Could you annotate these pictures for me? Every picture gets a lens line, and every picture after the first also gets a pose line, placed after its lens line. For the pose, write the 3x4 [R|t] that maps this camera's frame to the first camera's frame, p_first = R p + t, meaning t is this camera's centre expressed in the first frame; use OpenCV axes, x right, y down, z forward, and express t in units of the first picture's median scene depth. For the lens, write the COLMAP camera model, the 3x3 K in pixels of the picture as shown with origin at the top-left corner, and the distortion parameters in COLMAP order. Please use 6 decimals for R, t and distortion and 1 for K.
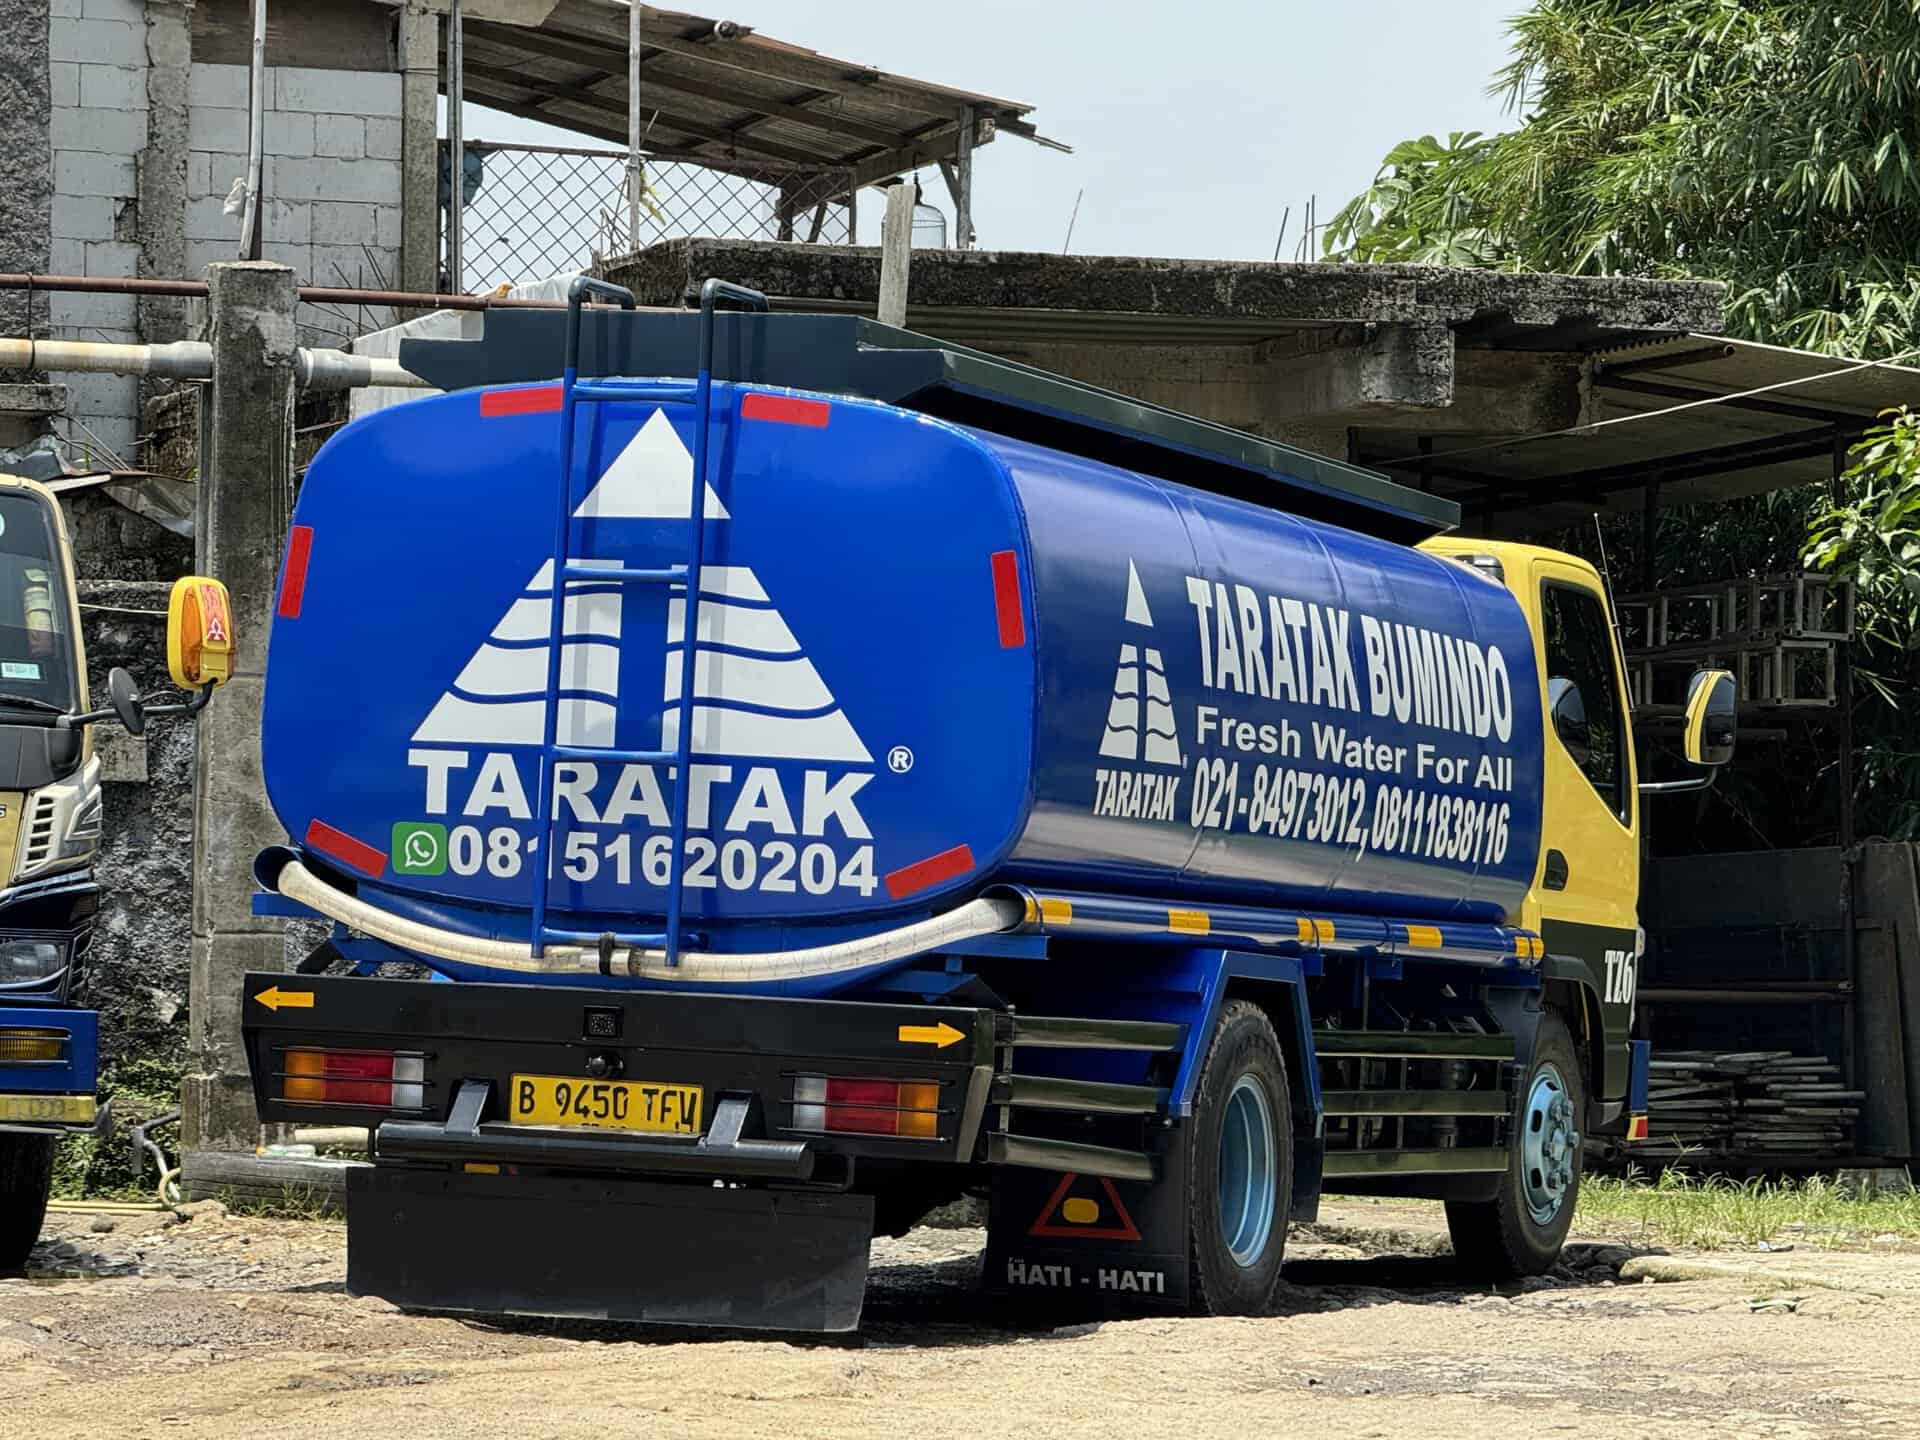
lens RADIAL K [[6926.3, 0, 960.0], [0, 6926.3, 720.0], [0, 0, 1]] dist [0.272941, 1.362646]
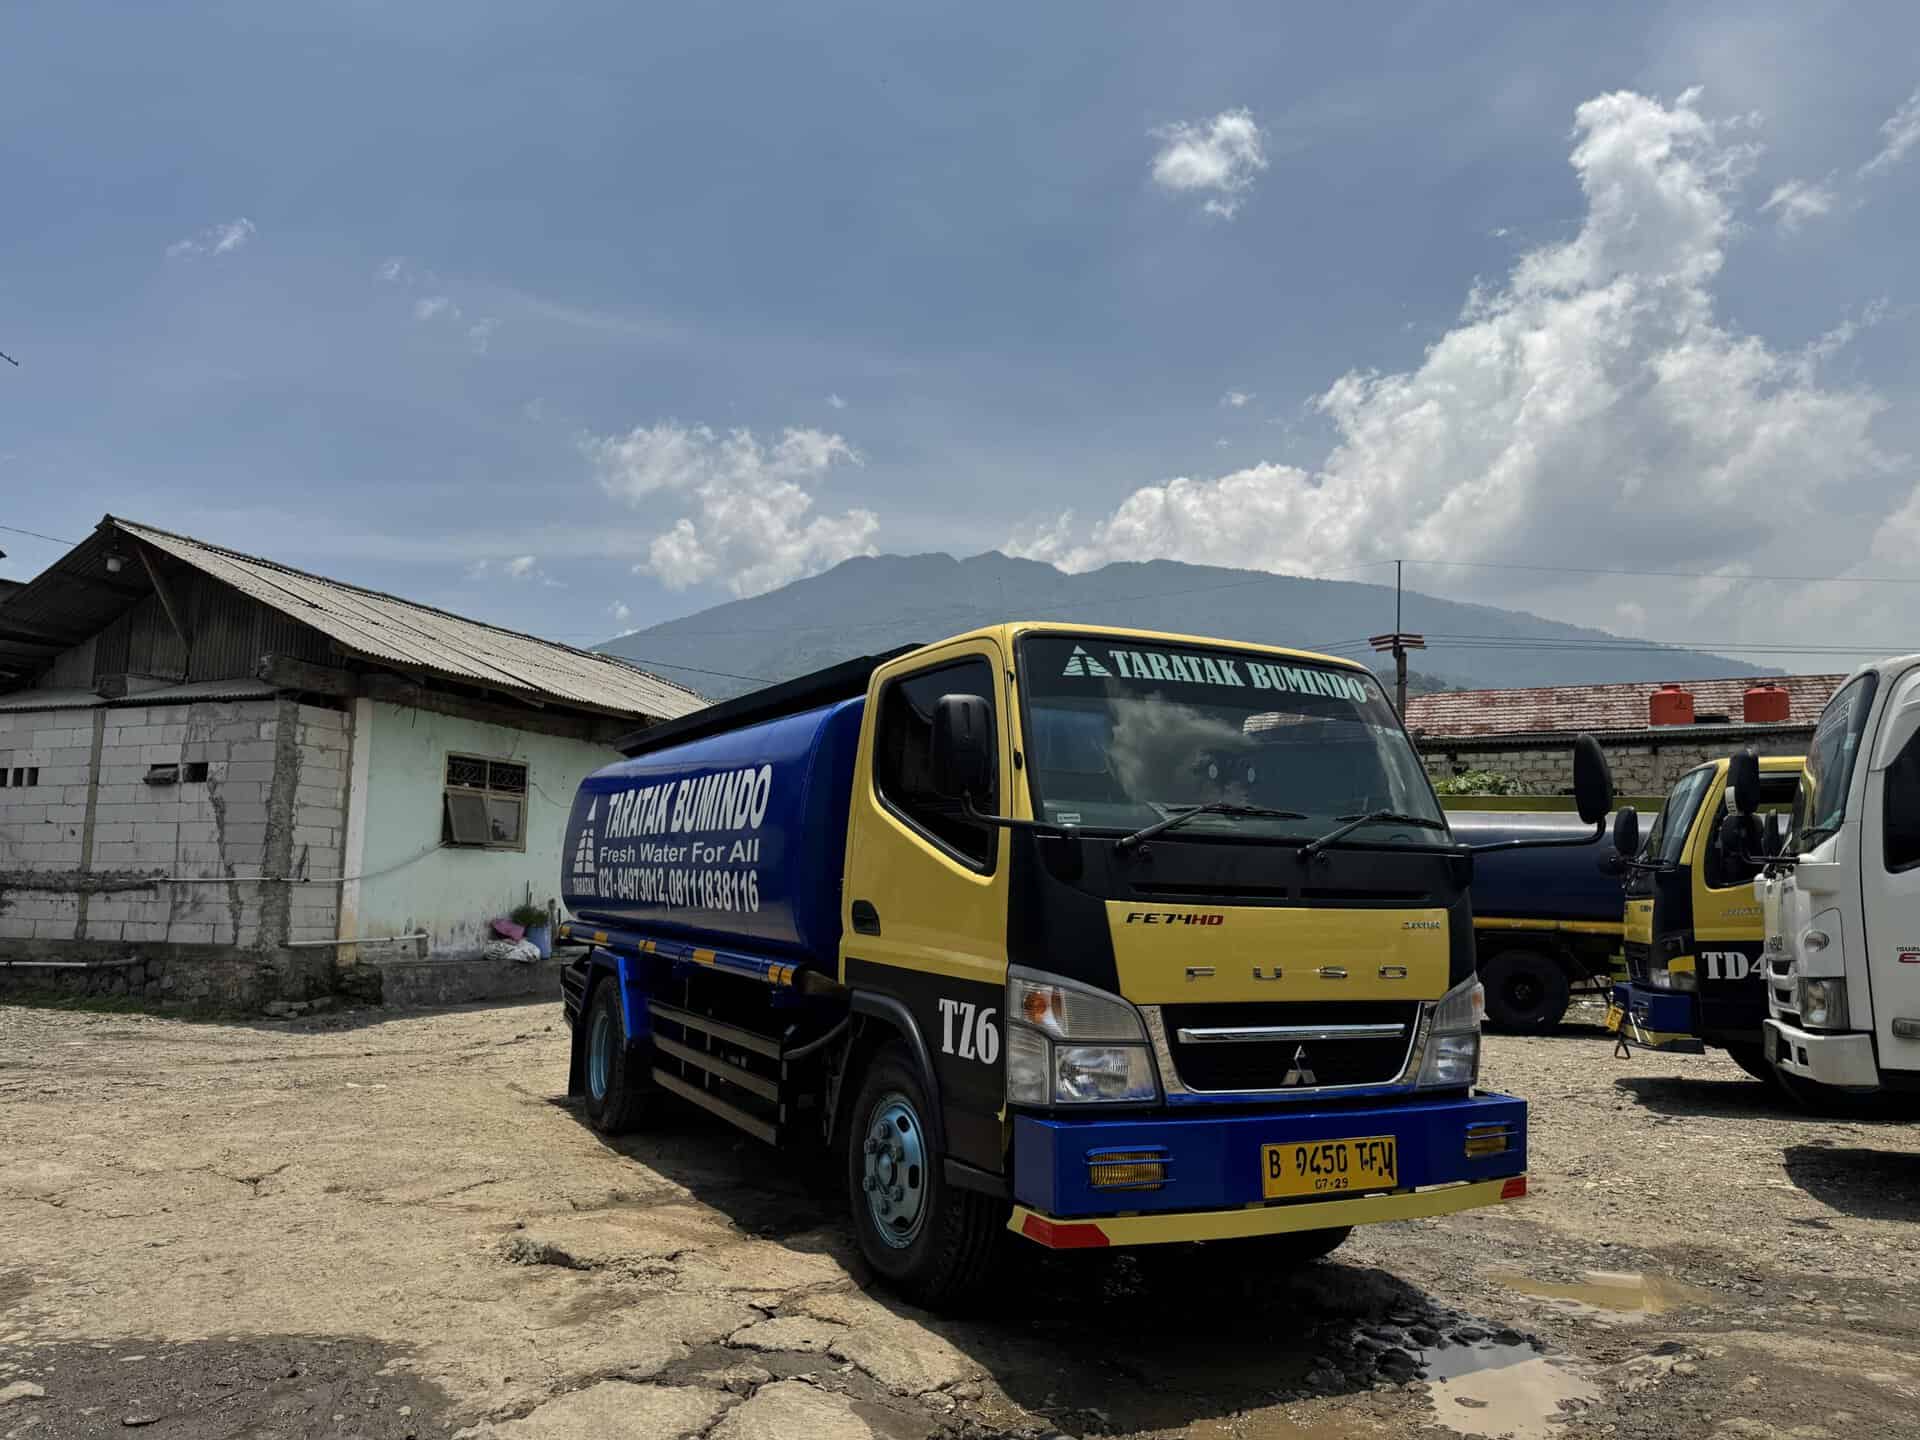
lens RADIAL K [[1330.7, 0, 960.0], [0, 1330.7, 720.0], [0, 0, 1]] dist [0.178699, -0.387914]
pose [[-0.677086, -0.153321, -0.719755, 0.309748], [-0.032417, 0.983320, -0.178969, 0.036156], [0.735189, -0.097845, -0.670763, 1.472979]]
